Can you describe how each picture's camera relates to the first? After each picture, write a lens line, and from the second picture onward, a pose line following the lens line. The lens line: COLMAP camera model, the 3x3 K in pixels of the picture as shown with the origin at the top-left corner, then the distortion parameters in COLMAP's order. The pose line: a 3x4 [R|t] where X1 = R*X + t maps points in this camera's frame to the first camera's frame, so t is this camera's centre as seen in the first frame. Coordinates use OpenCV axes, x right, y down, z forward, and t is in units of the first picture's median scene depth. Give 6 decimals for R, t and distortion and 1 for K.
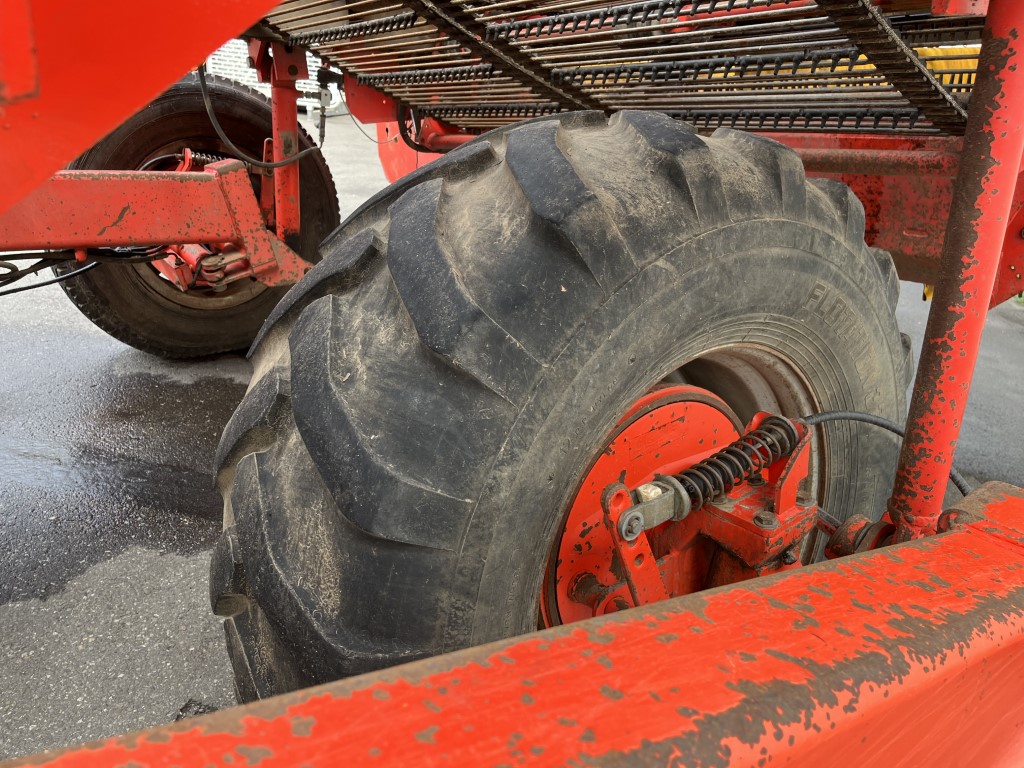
lens RADIAL K [[776.3, 0, 505.1], [0, 776.3, 381.9], [0, 0, 1]] dist [0.048299, -0.049944]
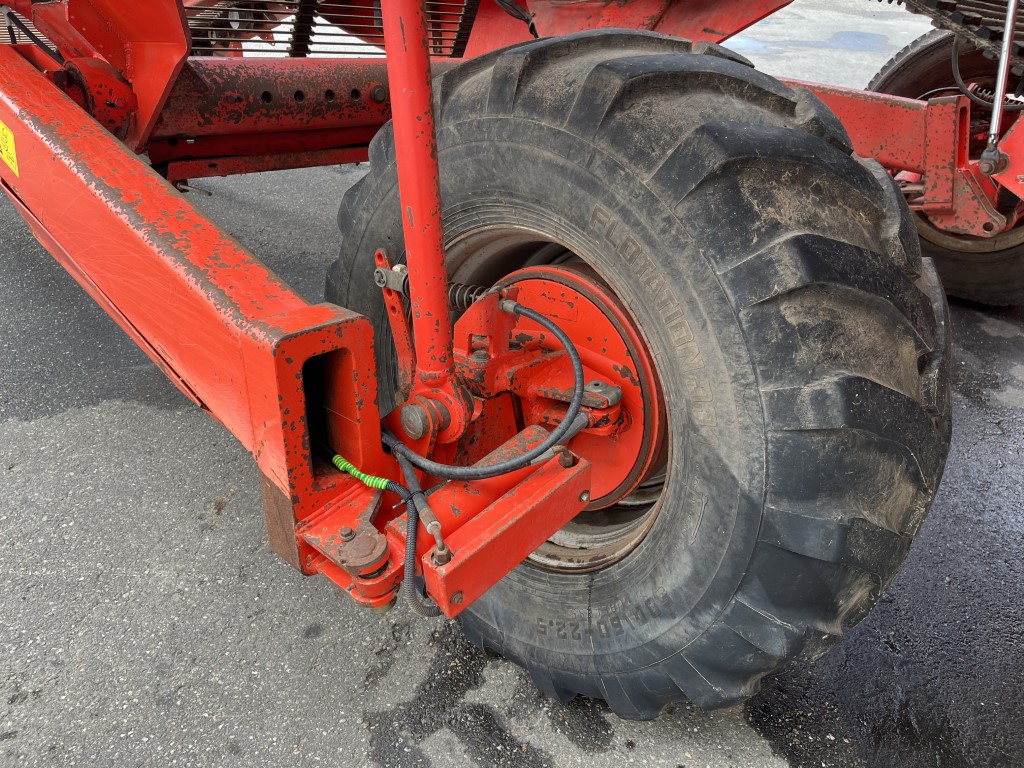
lens RADIAL K [[776.3, 0, 511.4], [0, 776.3, 385.6], [0, 0, 1]] dist [0.048299, -0.049944]
pose [[0.157440, 0.440939, -0.883621, 1.601447], [-0.380682, 0.852724, 0.357692, -0.285488], [0.911205, 0.280063, 0.302110, 0.747469]]
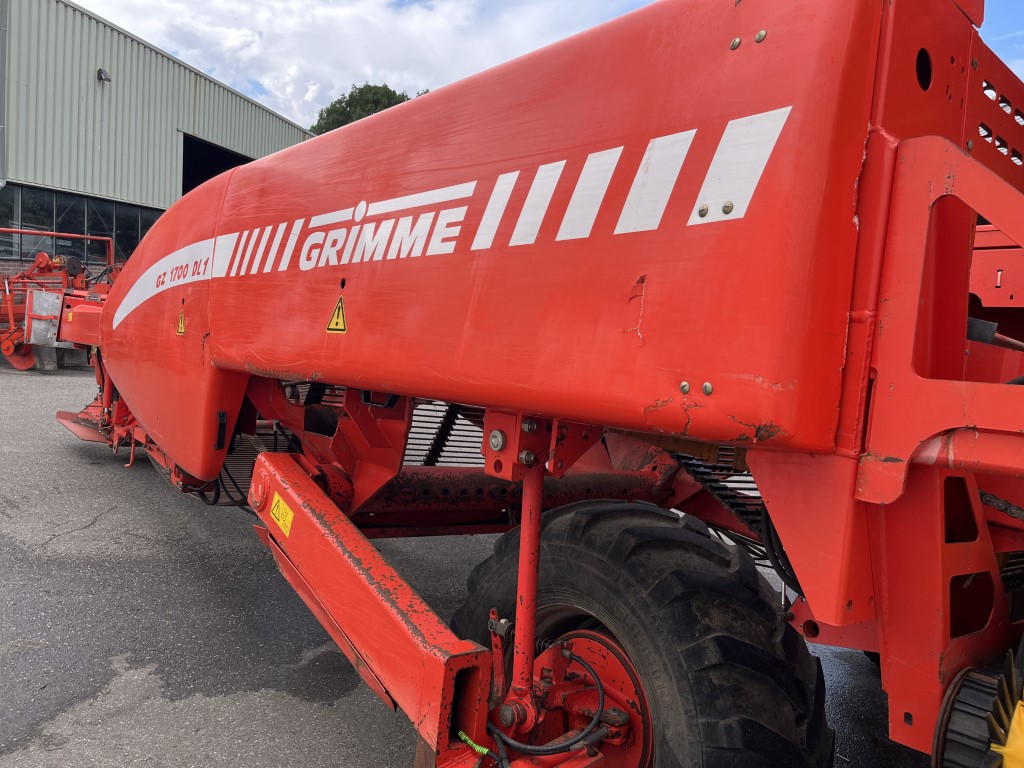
lens RADIAL K [[776.3, 0, 522.1], [0, 776.3, 380.9], [0, 0, 1]] dist [0.048299, -0.049944]
pose [[0.059885, 0.043302, -0.997266, 2.614493], [-0.467220, 0.884081, 0.010331, -0.596215], [0.882111, 0.465323, 0.073175, 0.449636]]
